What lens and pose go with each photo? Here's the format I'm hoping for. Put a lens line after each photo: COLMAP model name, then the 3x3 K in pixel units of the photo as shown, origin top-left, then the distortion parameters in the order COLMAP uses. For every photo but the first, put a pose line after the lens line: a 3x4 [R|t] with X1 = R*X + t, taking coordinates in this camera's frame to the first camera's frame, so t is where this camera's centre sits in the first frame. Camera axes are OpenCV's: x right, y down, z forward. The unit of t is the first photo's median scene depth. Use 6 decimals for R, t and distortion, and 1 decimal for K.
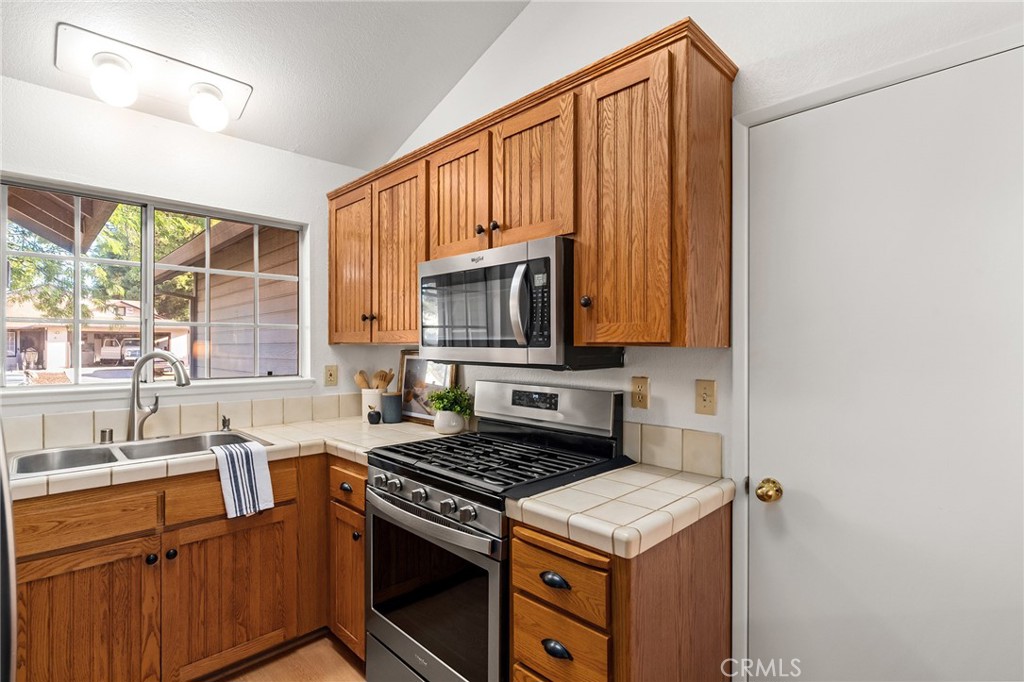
lens RADIAL K [[479.0, 0, 518.3], [0, 479.0, 342.8], [0, 0, 1]] dist [-0.002879, -0.000956]
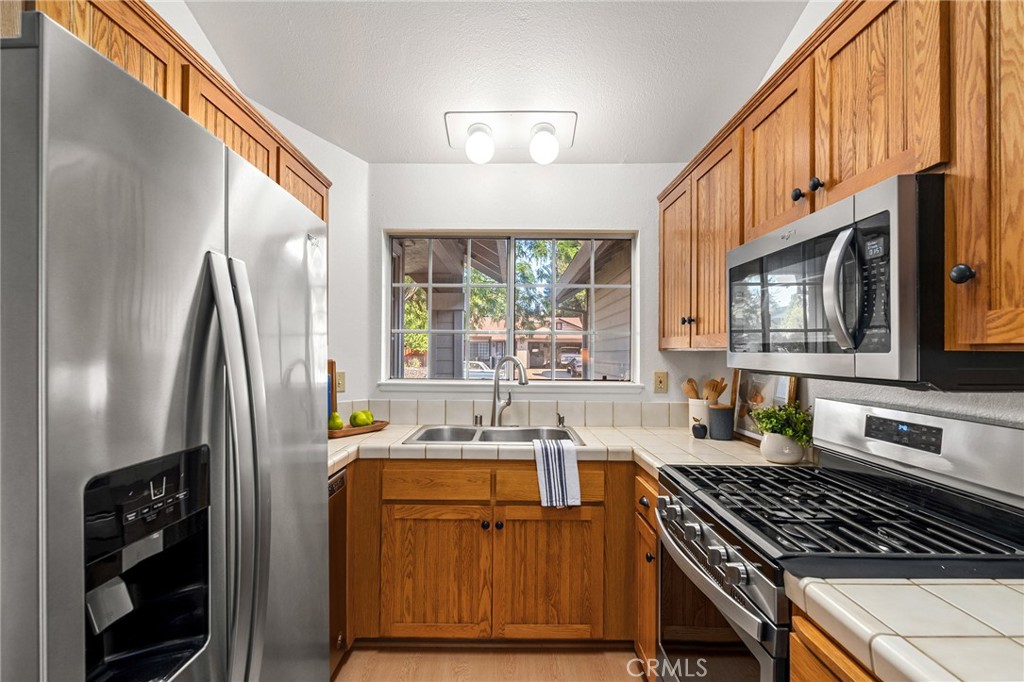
lens RADIAL K [[479.0, 0, 511.8], [0, 479.0, 346.6], [0, 0, 1]] dist [-0.002879, -0.000956]
pose [[0.705615, -0.004314, -0.708582, 0.130152], [-0.001521, 0.999970, -0.007603, 0.005730], [0.708593, 0.006442, 0.705588, 0.160929]]
